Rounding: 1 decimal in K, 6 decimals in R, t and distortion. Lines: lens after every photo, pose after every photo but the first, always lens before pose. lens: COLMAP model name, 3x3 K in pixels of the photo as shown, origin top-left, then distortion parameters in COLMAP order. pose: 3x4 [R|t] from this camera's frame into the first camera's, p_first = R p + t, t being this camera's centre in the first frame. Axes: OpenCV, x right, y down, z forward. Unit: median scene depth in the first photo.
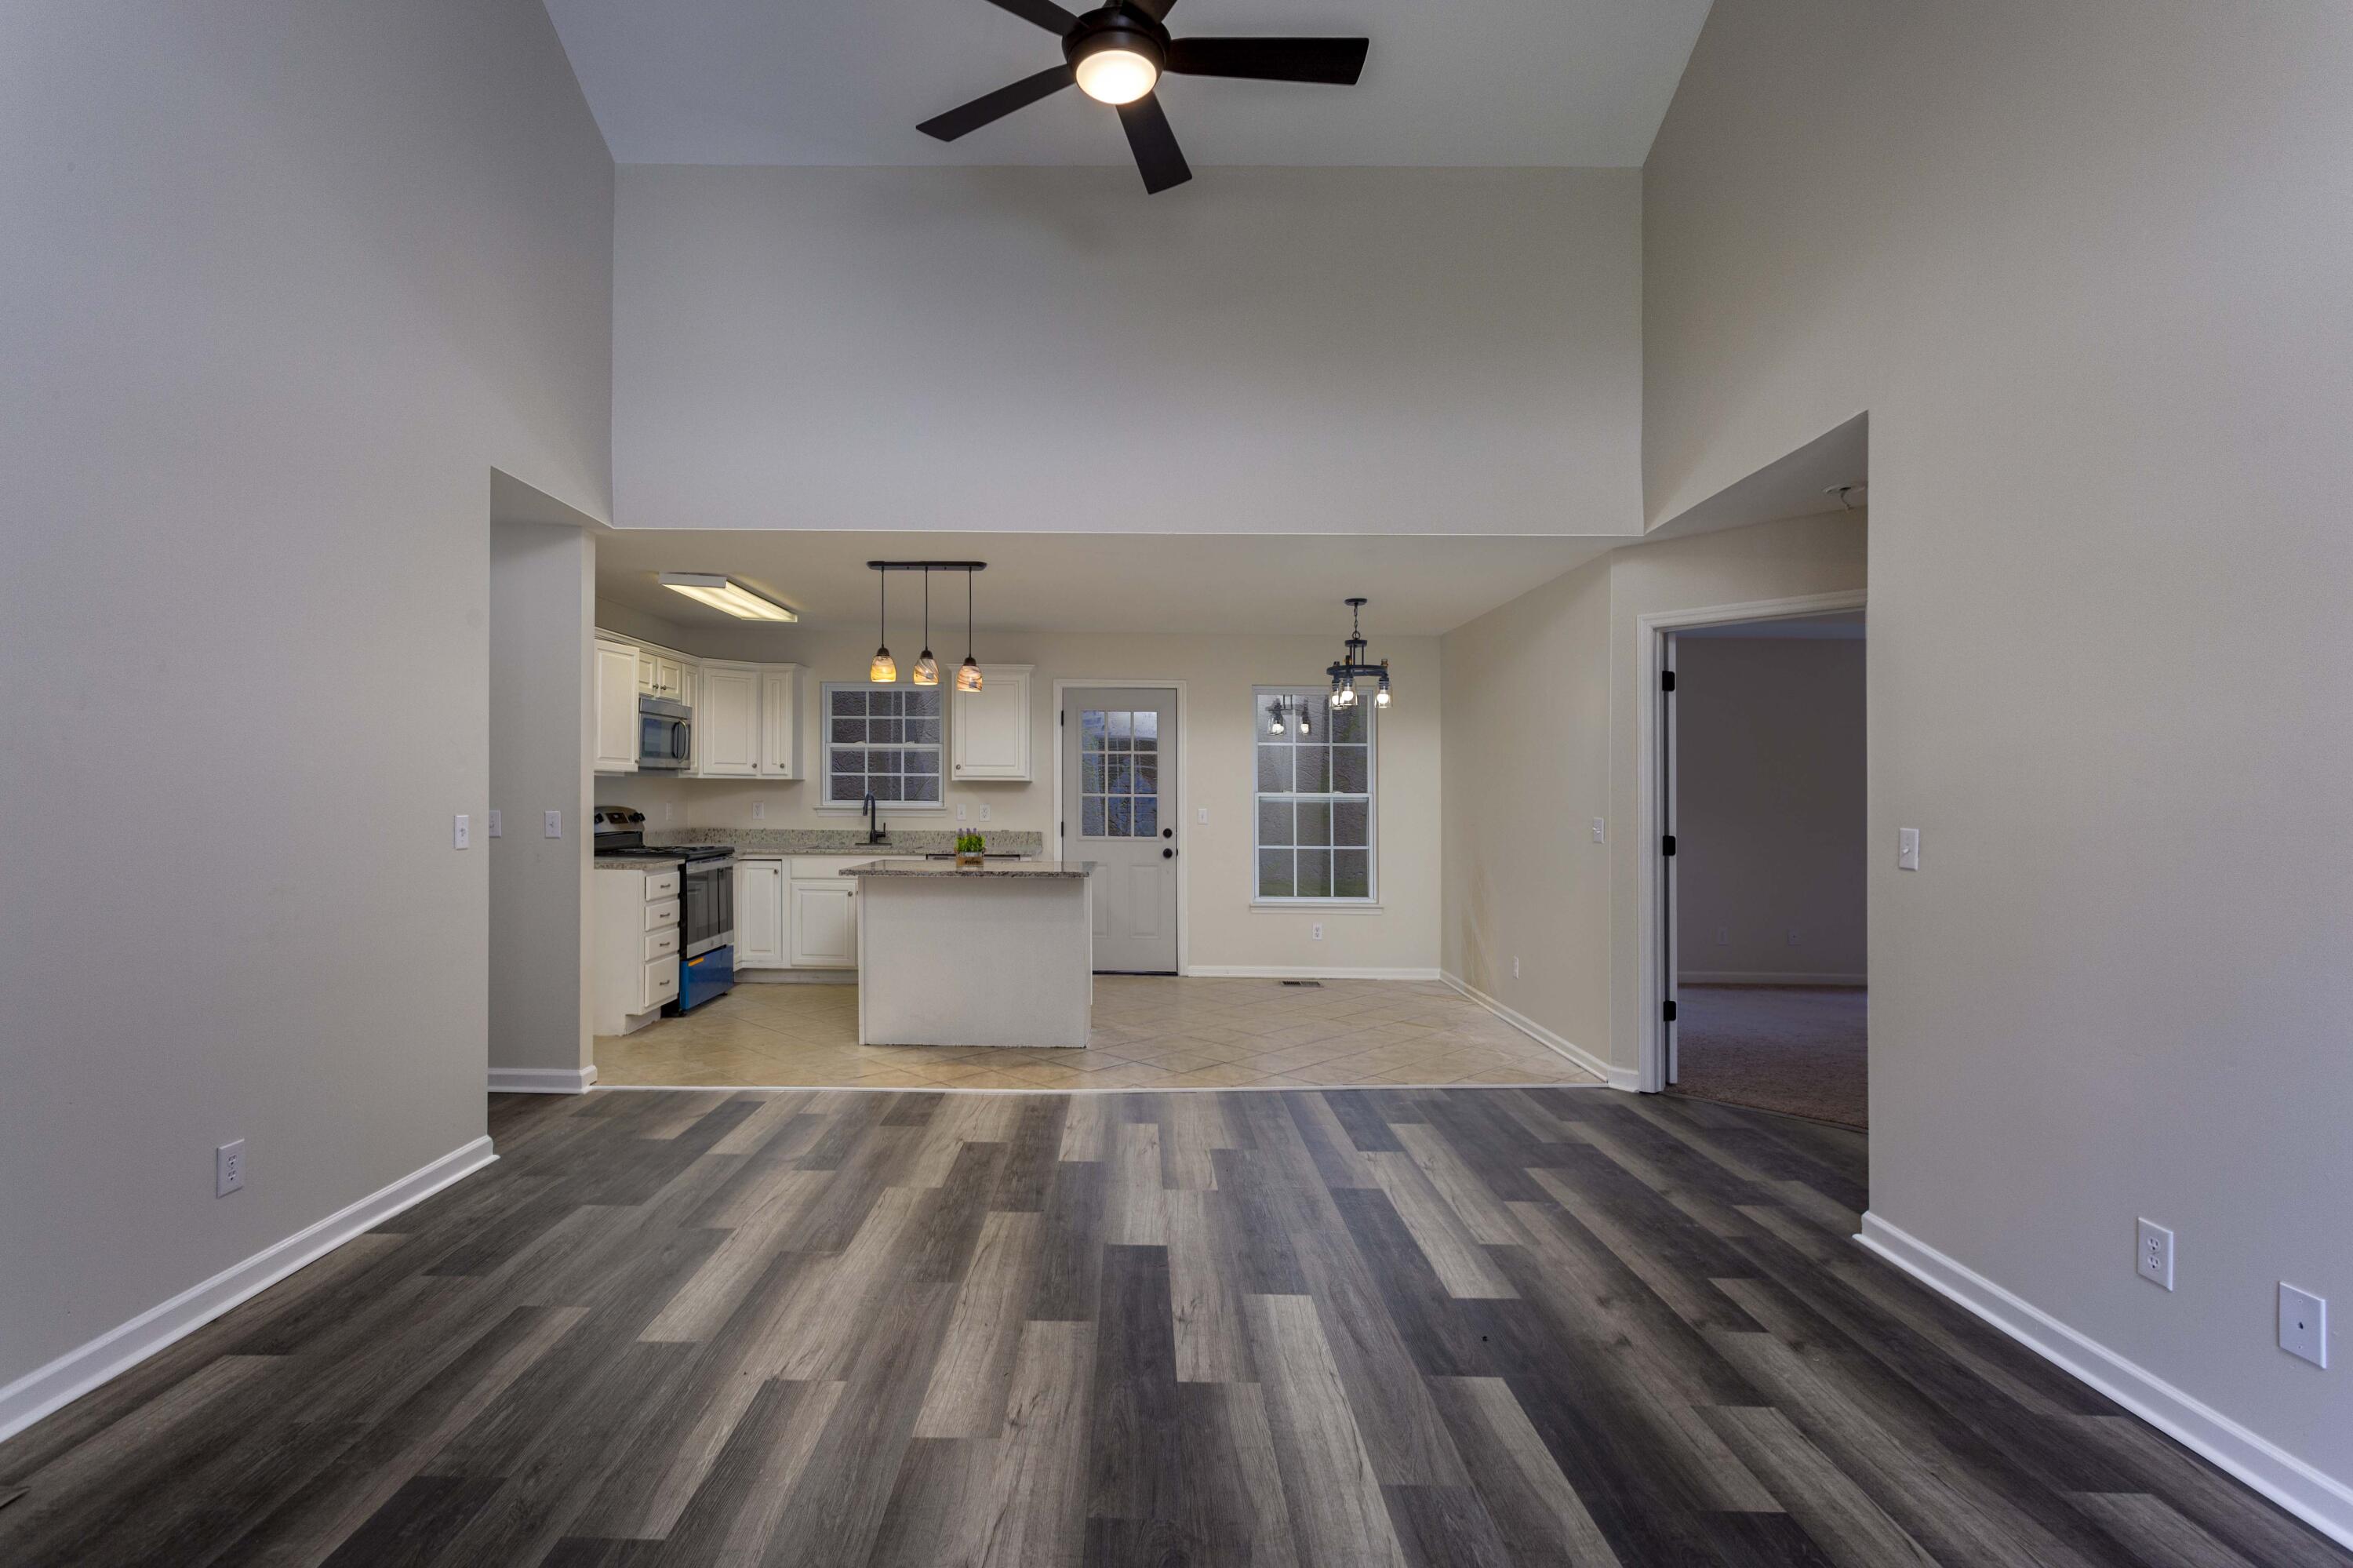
lens RADIAL K [[1136.4, 0, 1107.0], [0, 1136.4, 788.6], [0, 0, 1]] dist [-0.000622, 0.000428]
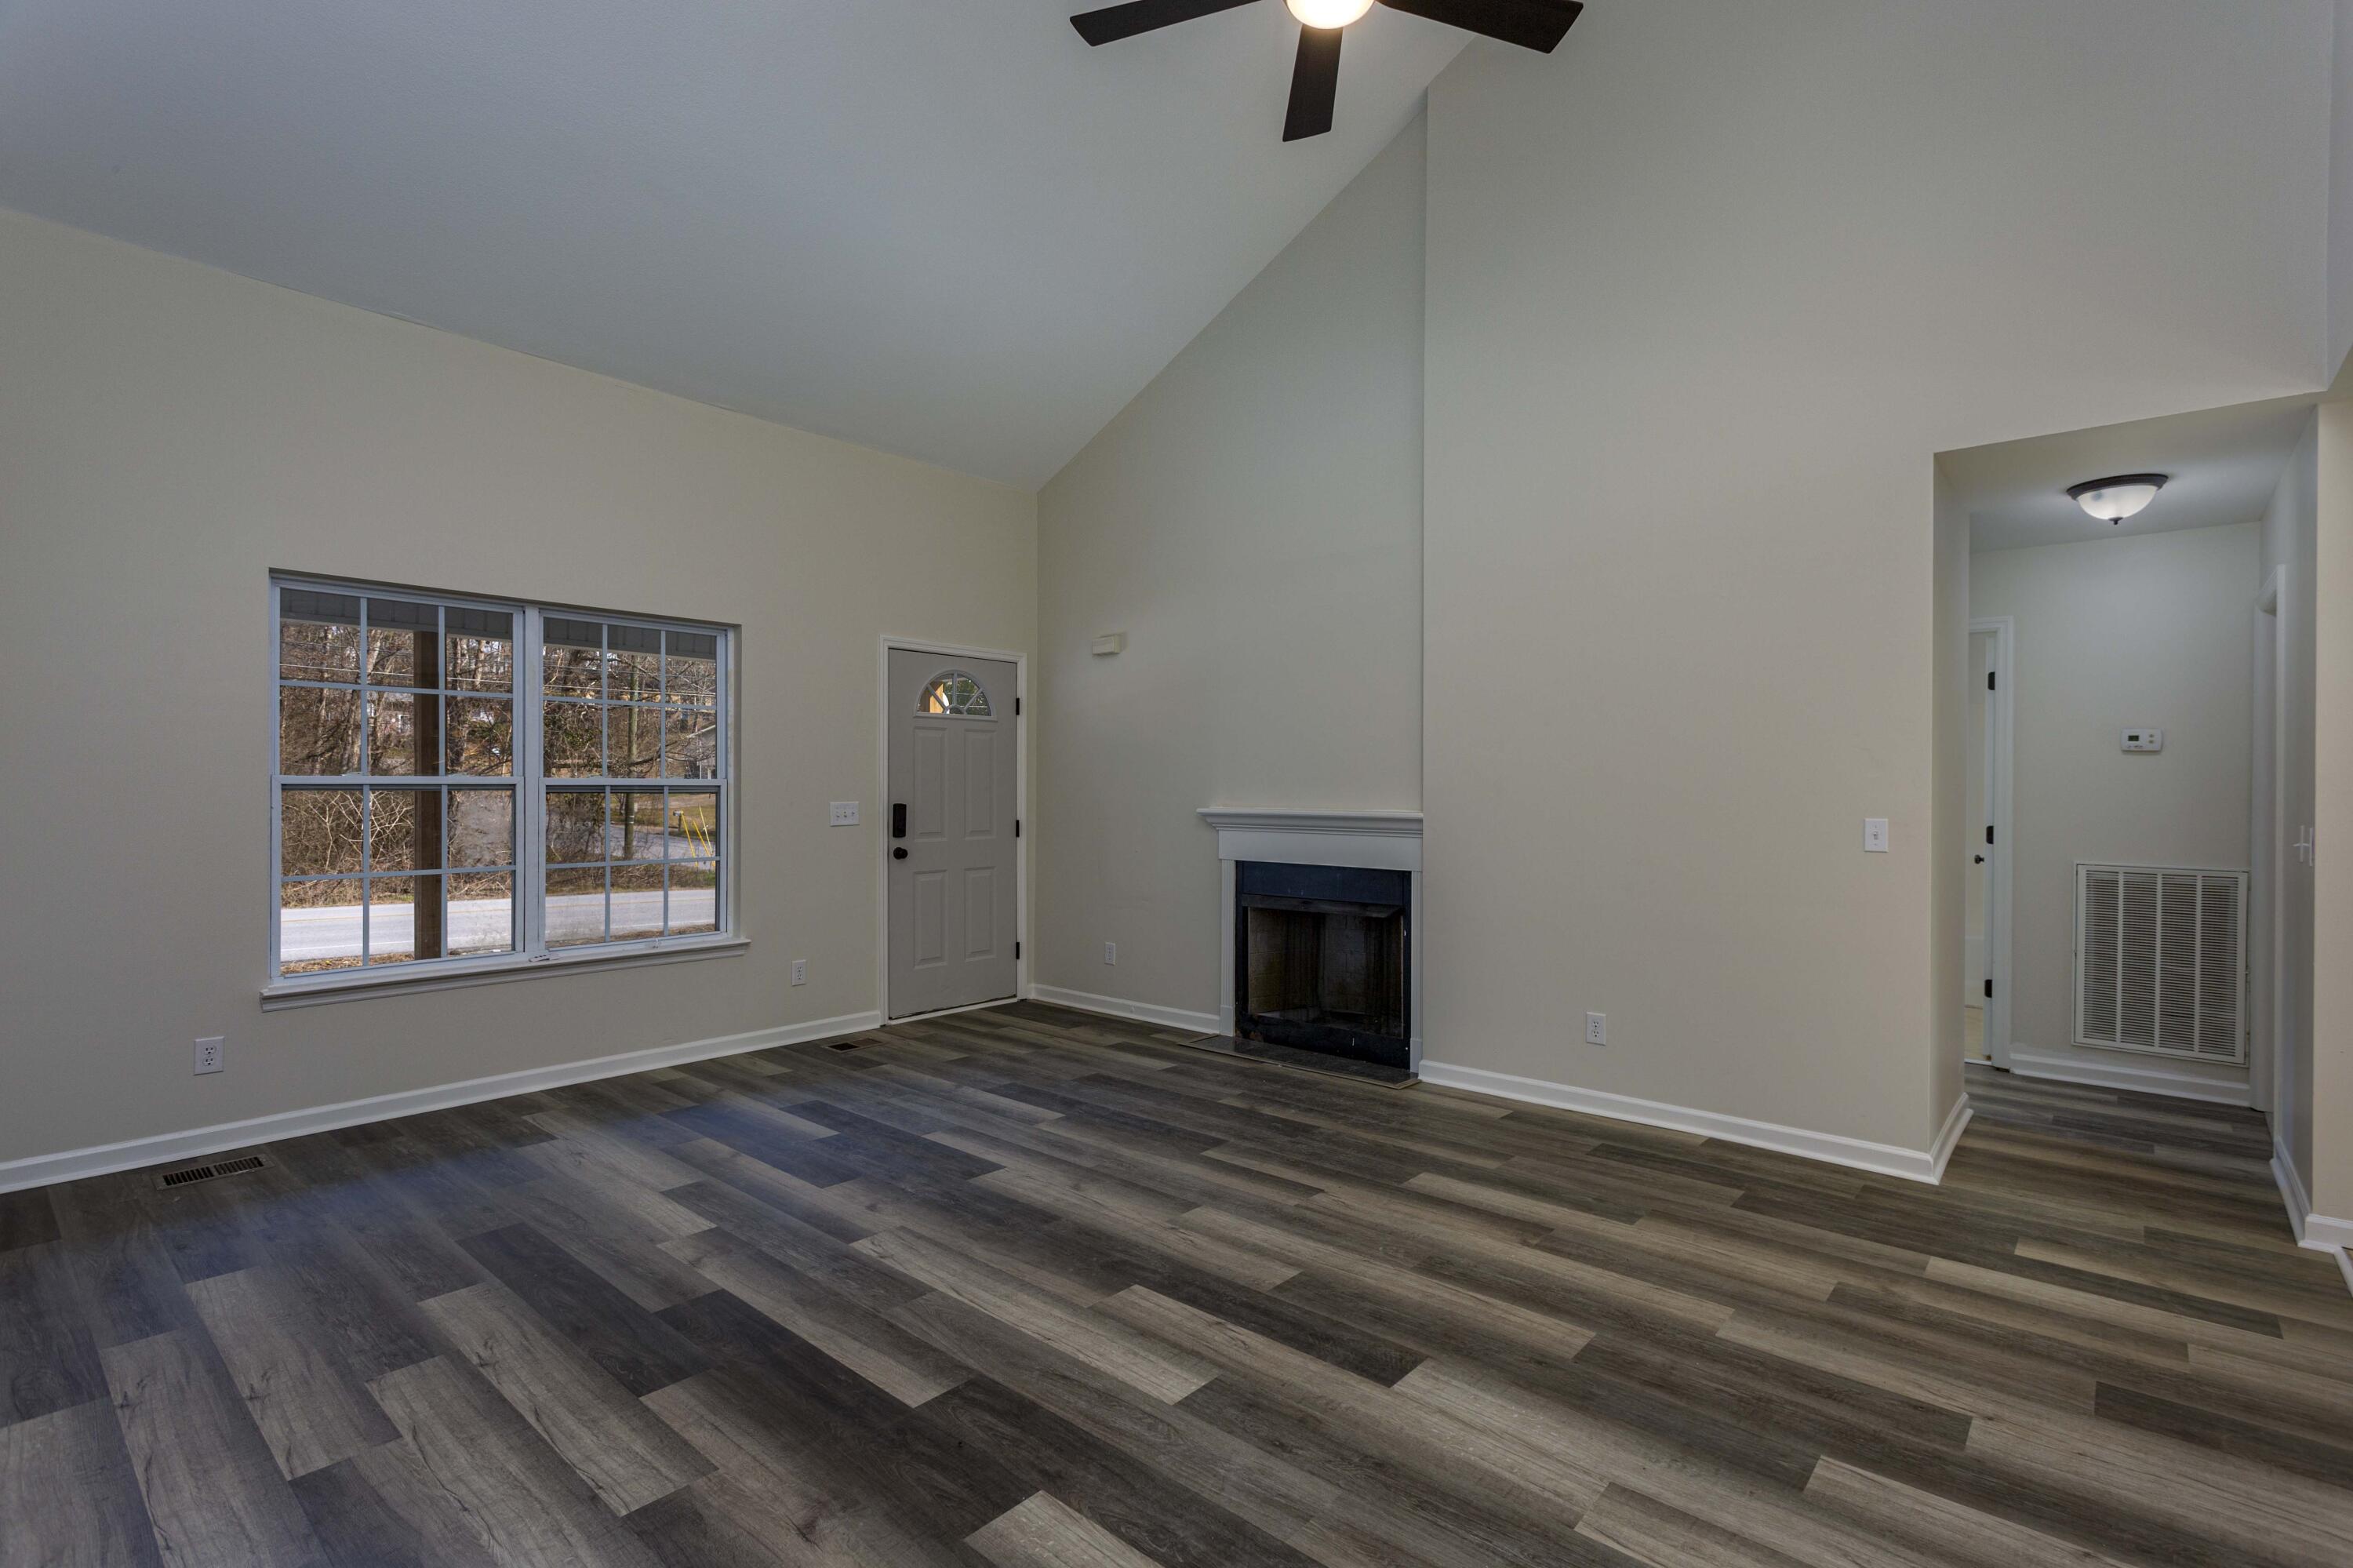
lens RADIAL K [[1100.2, 0, 1181.1], [0, 1100.2, 786.0], [0, 0, 1]] dist [0.001644, 0.000819]
pose [[-0.639710, -0.014189, -0.768485, 0.529222], [-0.008228, 0.999899, -0.011613, 0.009298], [0.768572, -0.001106, -0.639762, 1.017299]]
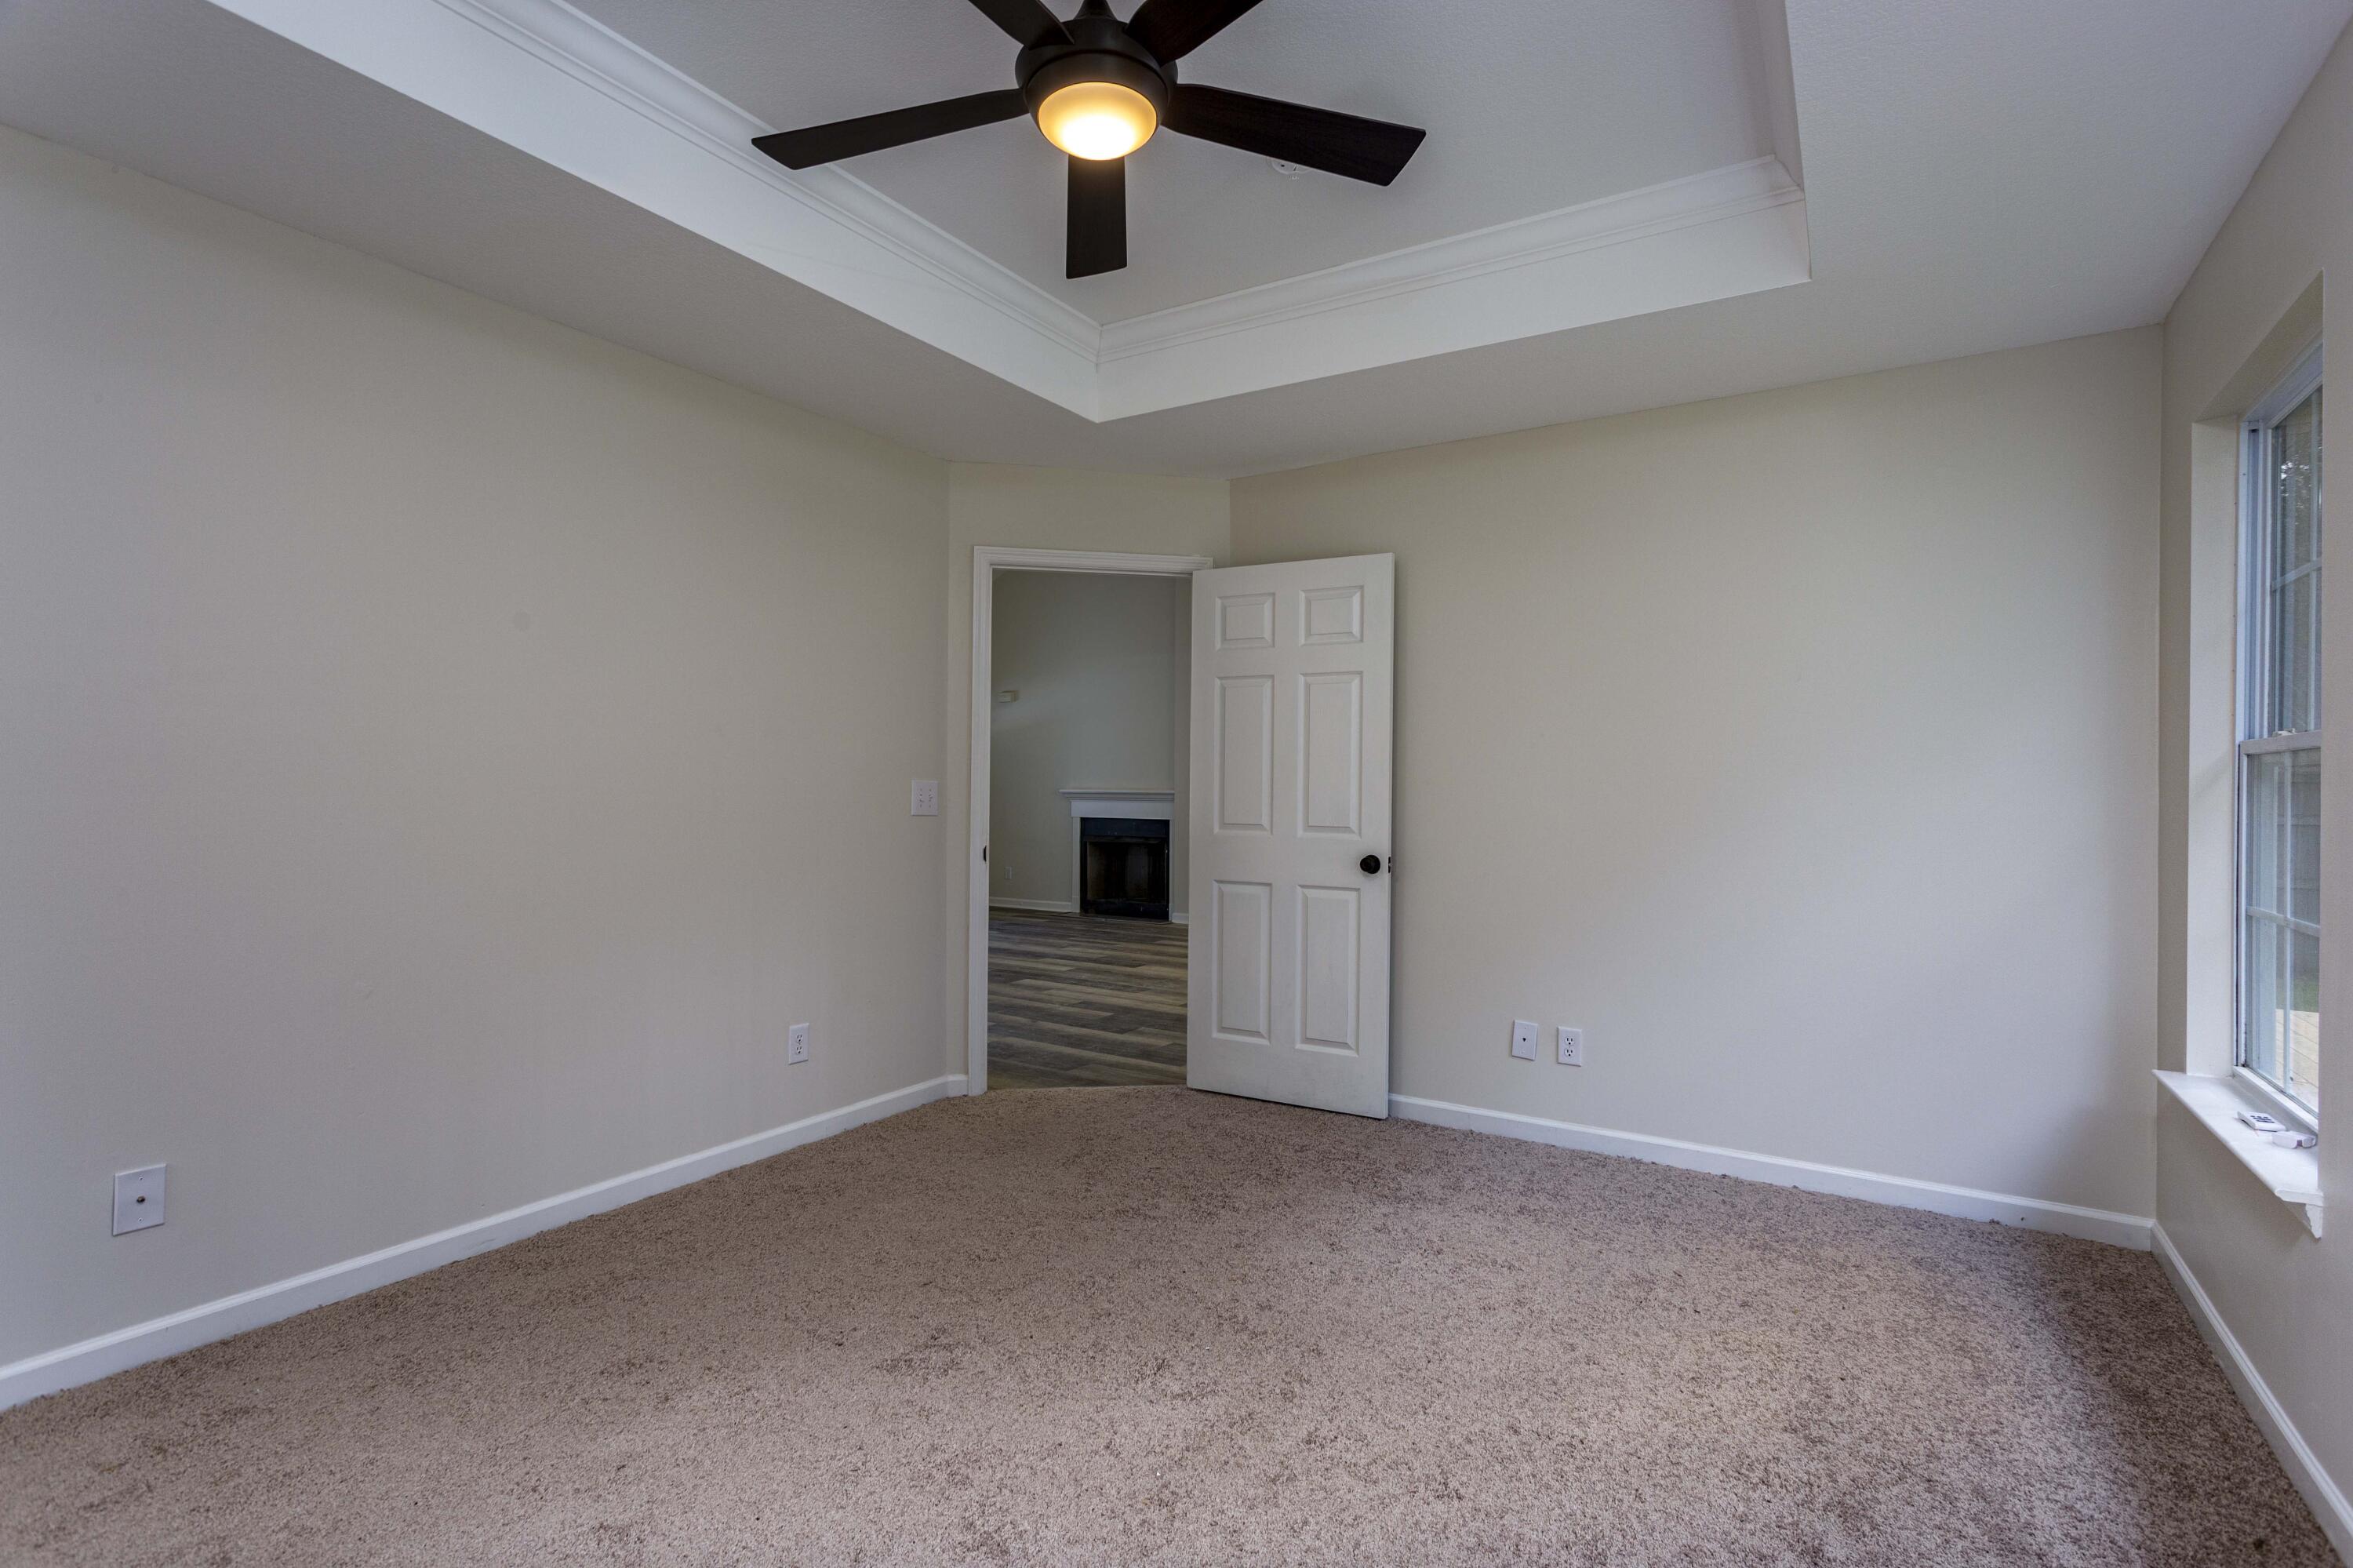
lens RADIAL K [[1098.3, 0, 1181.3], [0, 1098.3, 794.6], [0, 0, 1]] dist [-0.002072, 0.002048]
pose [[-0.521810, -0.012855, -0.852965, 1.435508], [-0.008851, 0.999914, -0.009654, 0.053374], [0.853016, 0.002512, -0.521879, 1.686547]]
